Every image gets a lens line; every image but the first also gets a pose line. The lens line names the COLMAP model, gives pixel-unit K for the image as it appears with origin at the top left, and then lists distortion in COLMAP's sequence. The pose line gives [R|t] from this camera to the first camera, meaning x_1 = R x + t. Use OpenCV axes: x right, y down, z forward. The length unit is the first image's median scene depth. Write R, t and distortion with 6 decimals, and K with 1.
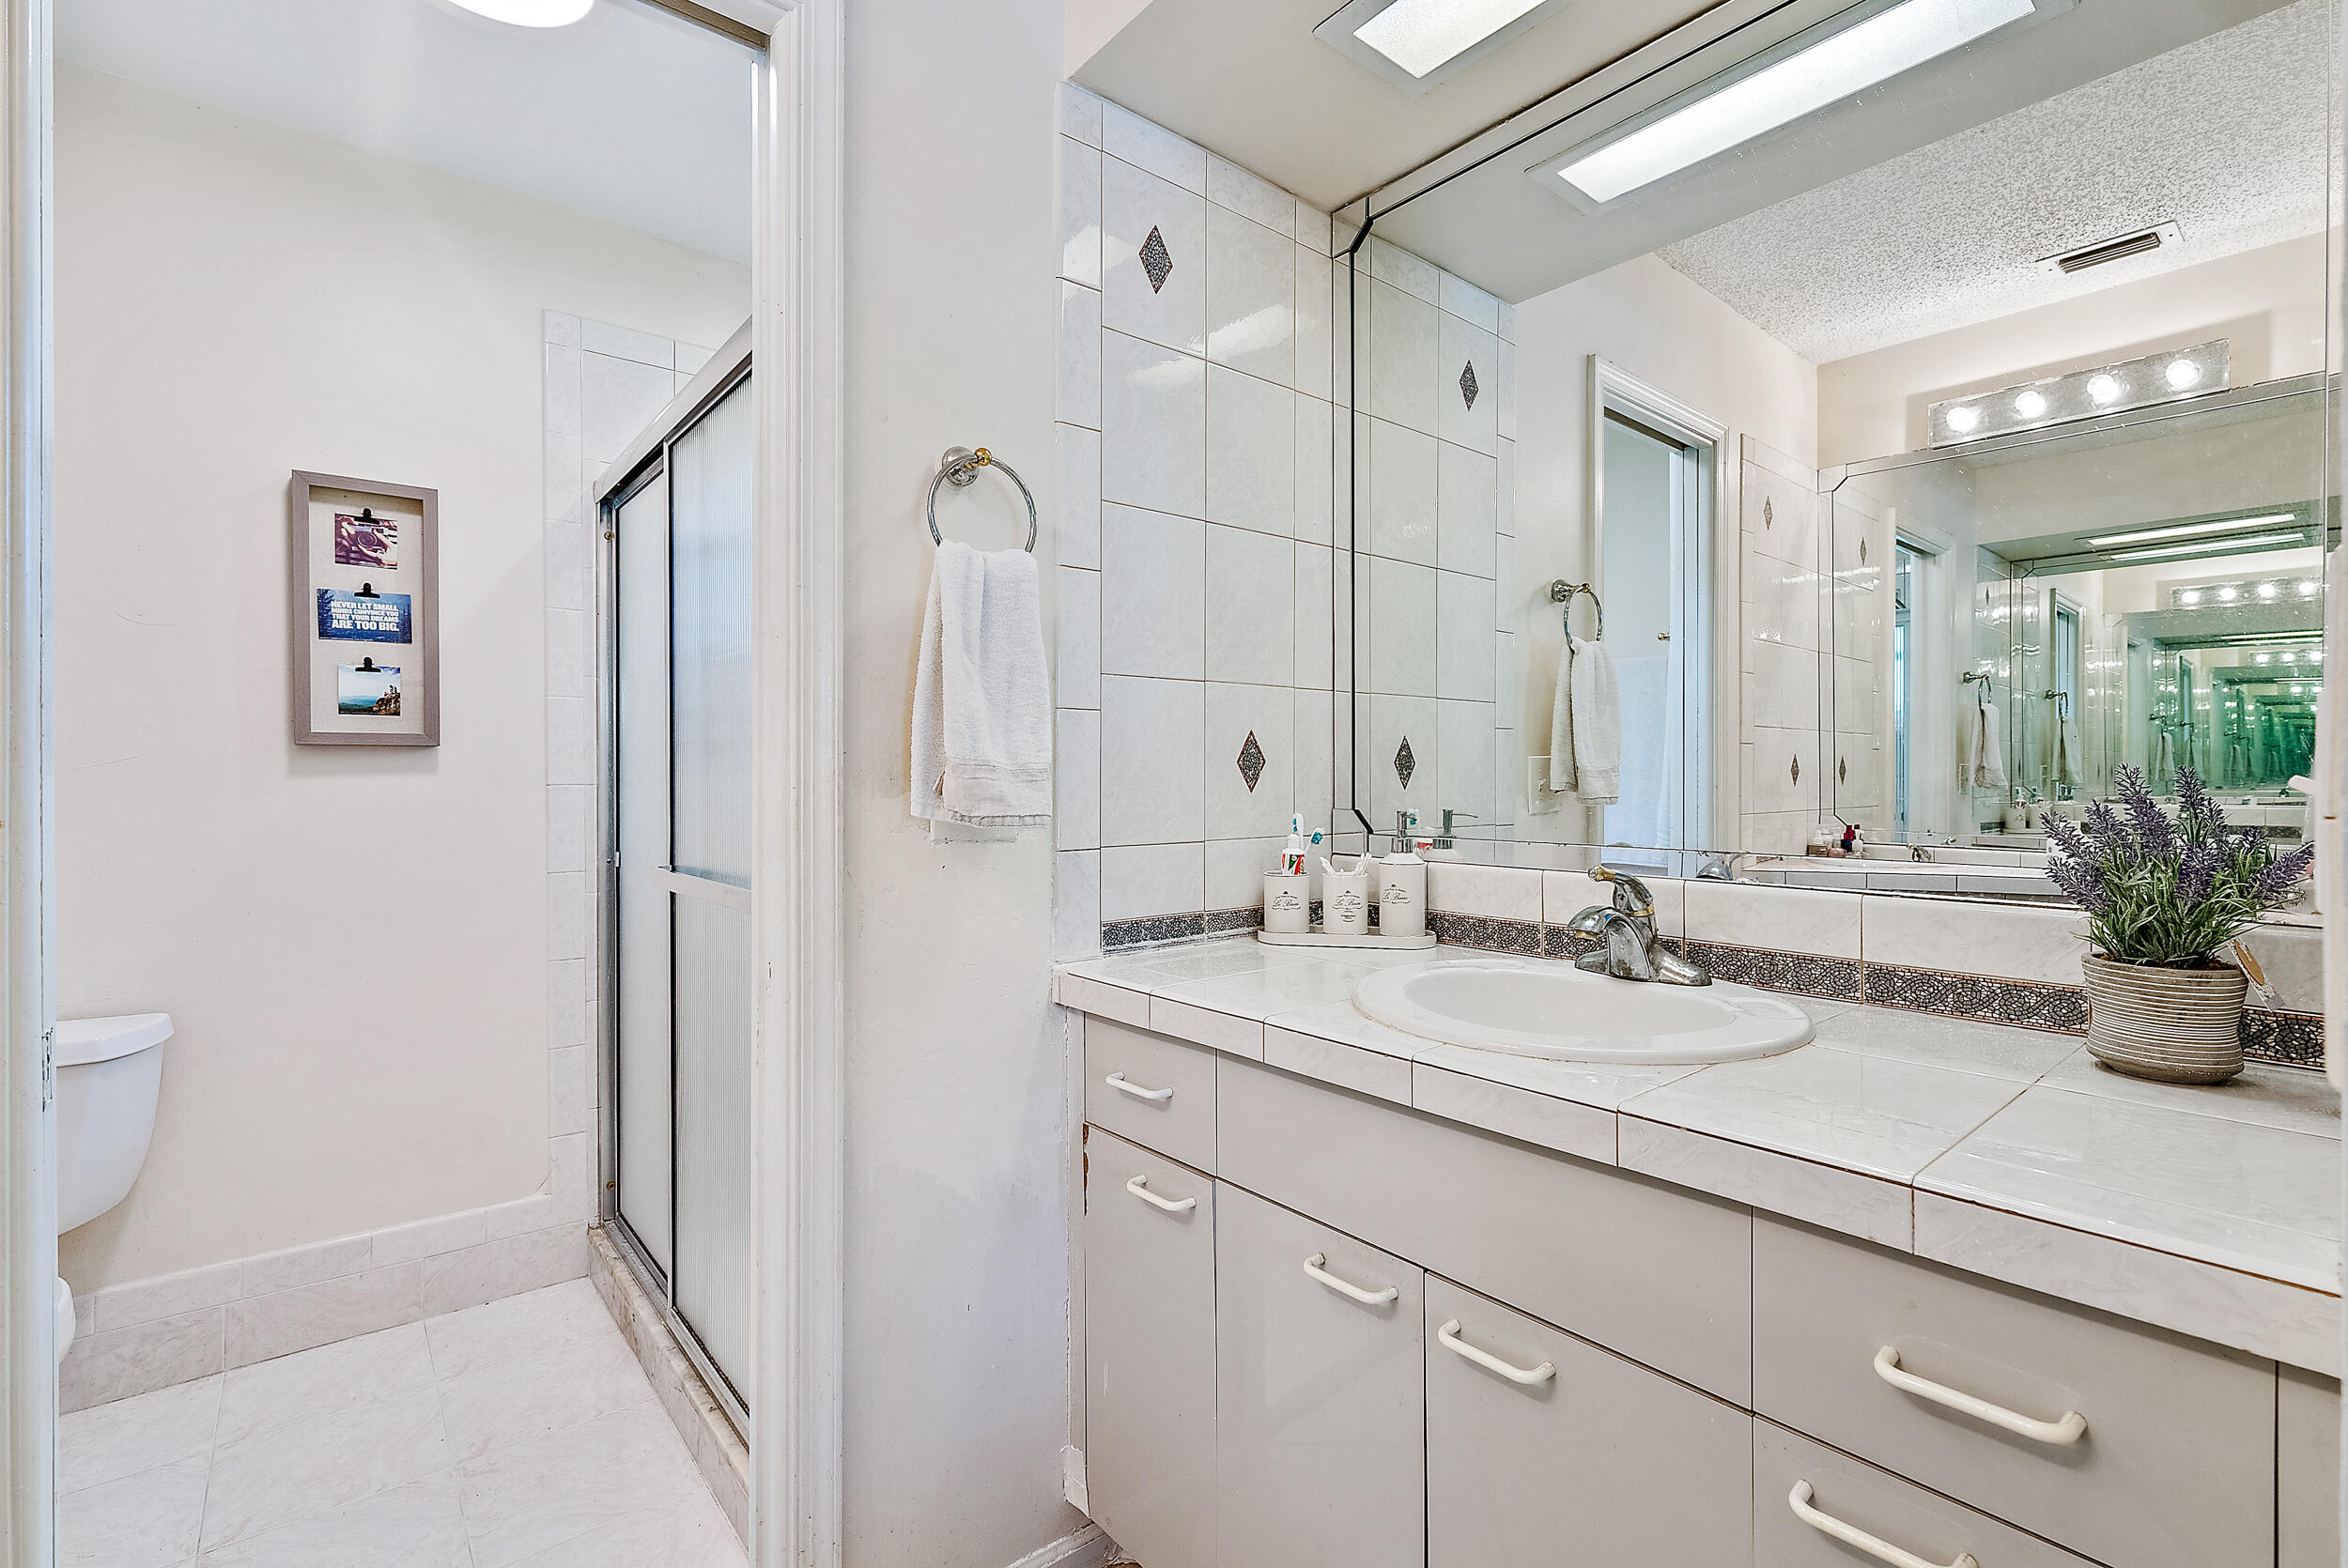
lens RADIAL K [[1056.6, 0, 1168.9], [0, 1056.6, 782.7], [0, 0, 1]] dist [0.003257, -0.000434]
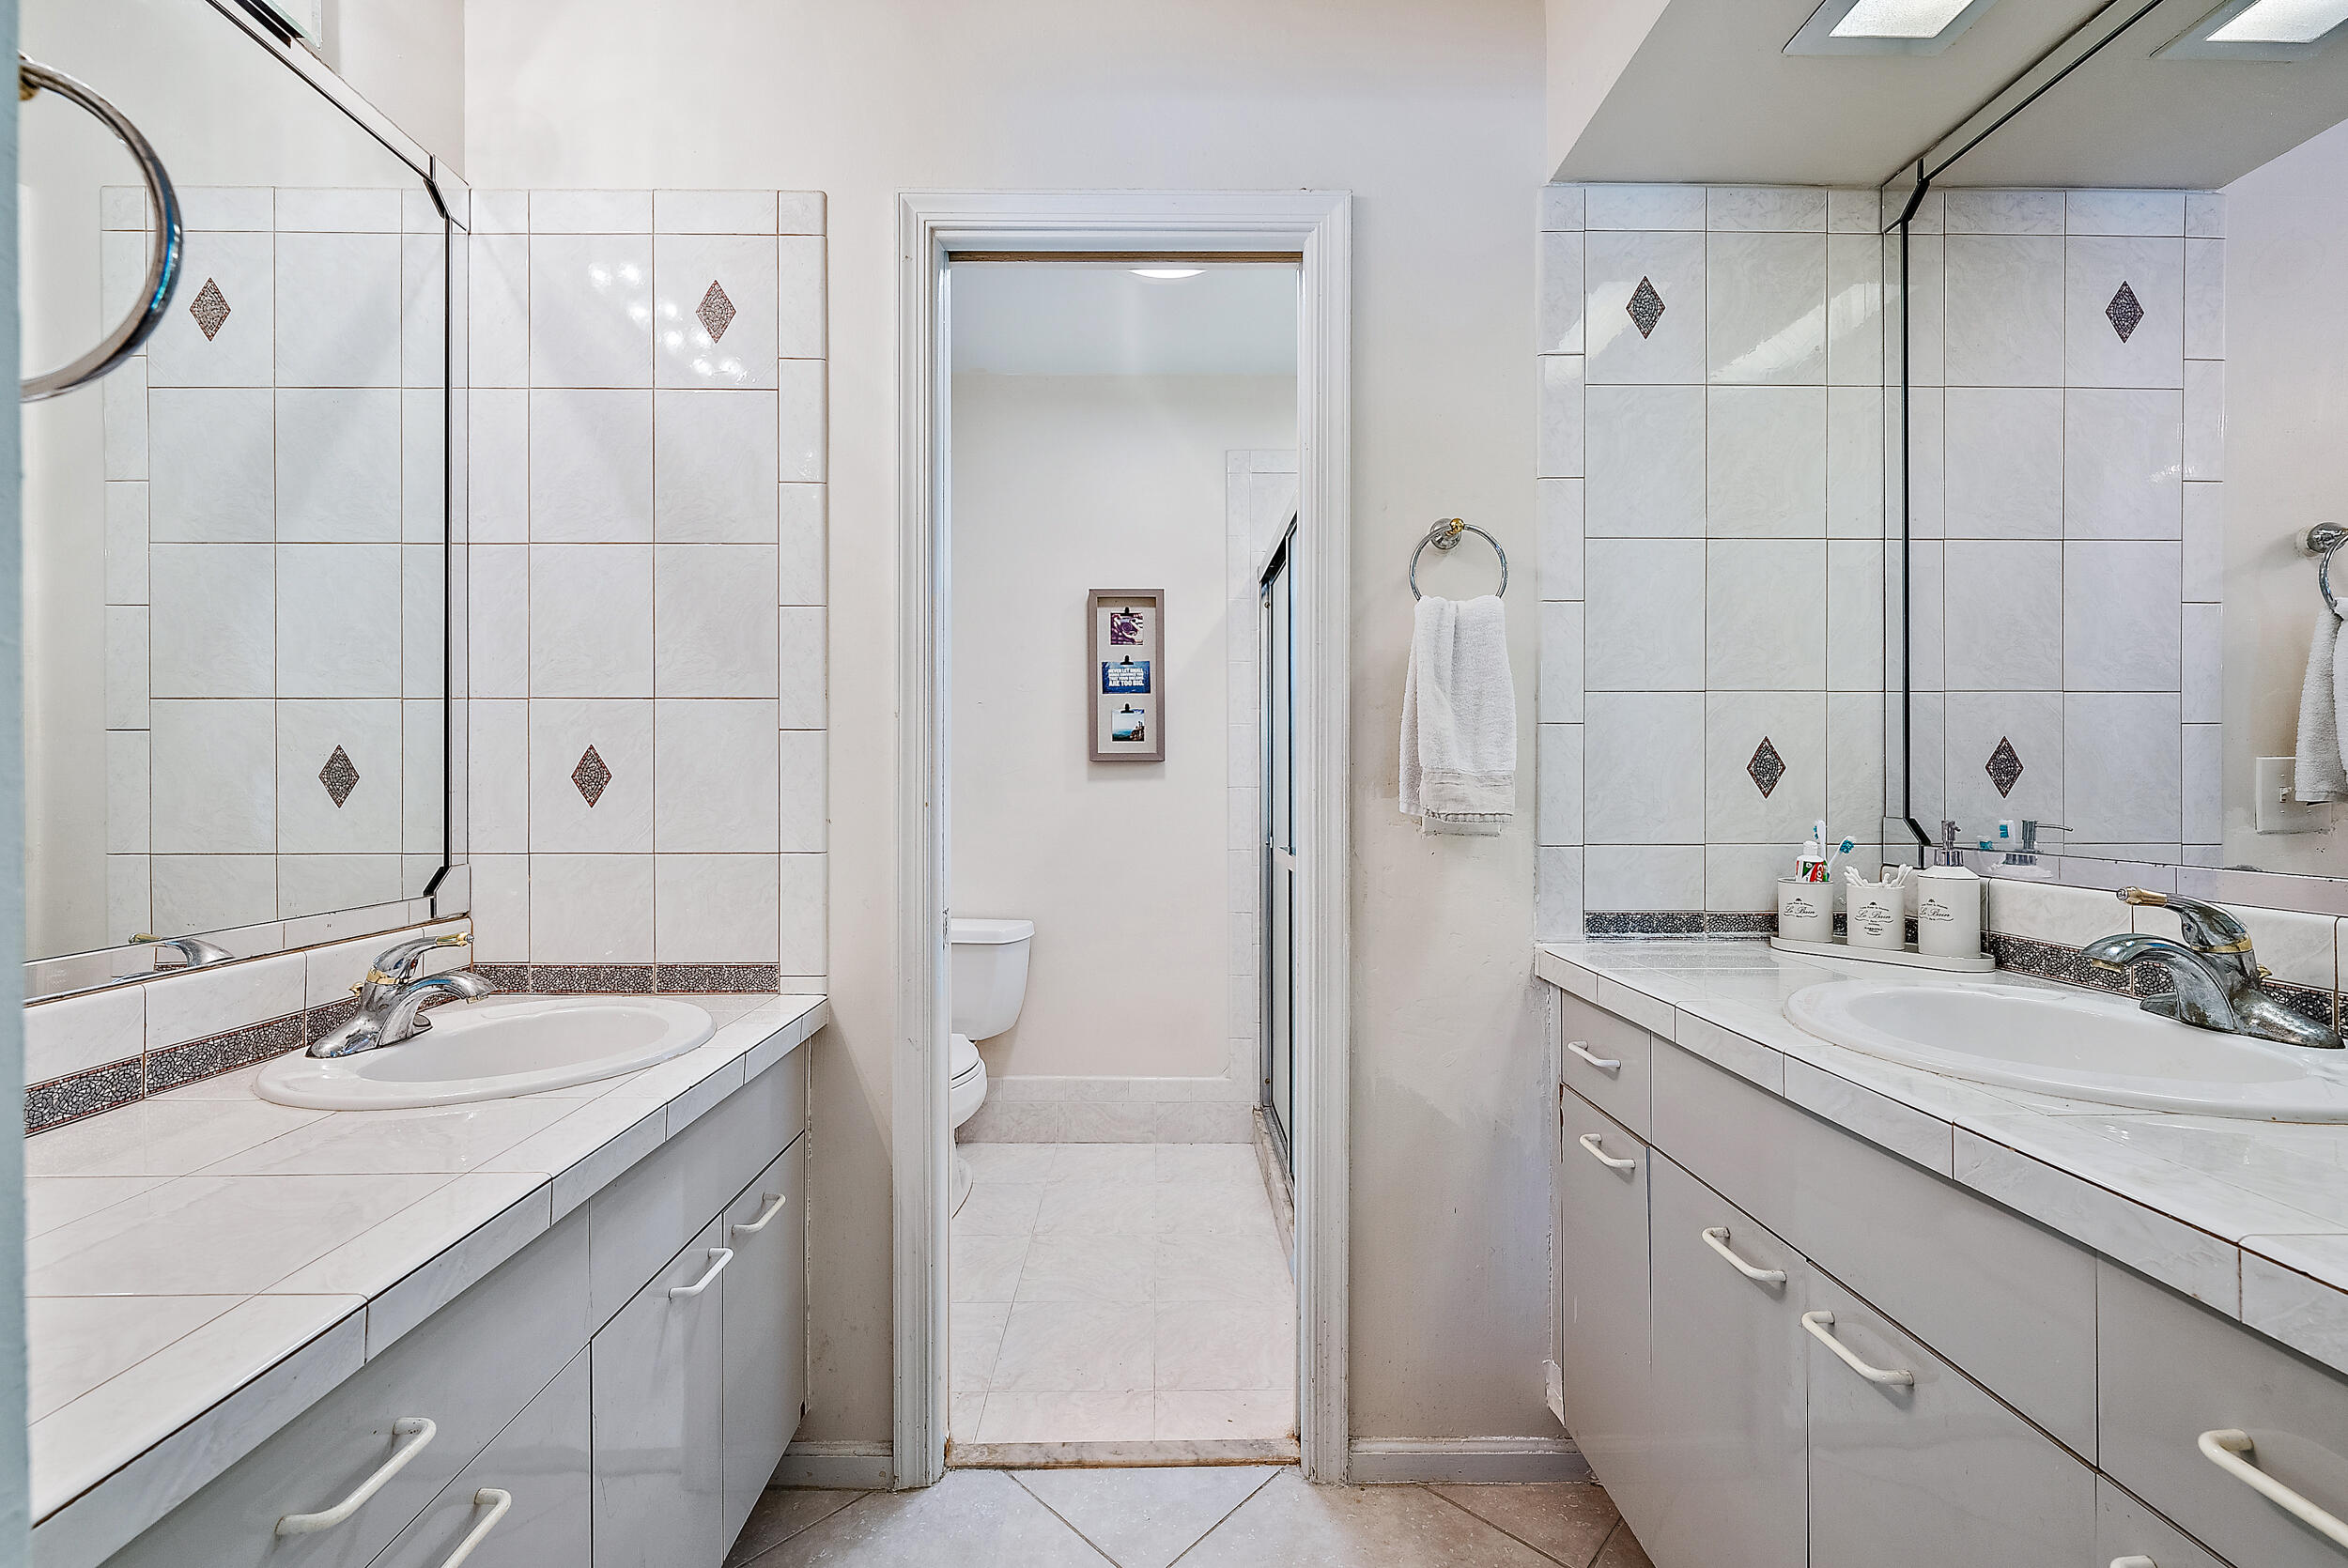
lens RADIAL K [[989.7, 0, 1165.9], [0, 989.7, 791.8], [0, 0, 1]] dist [0.001625, -0.000156]
pose [[0.775127, 0.008160, -0.631753, 0.235276], [-0.005369, 0.999966, 0.006328, 0.000091], [0.631783, -0.001513, 0.775144, -0.095759]]
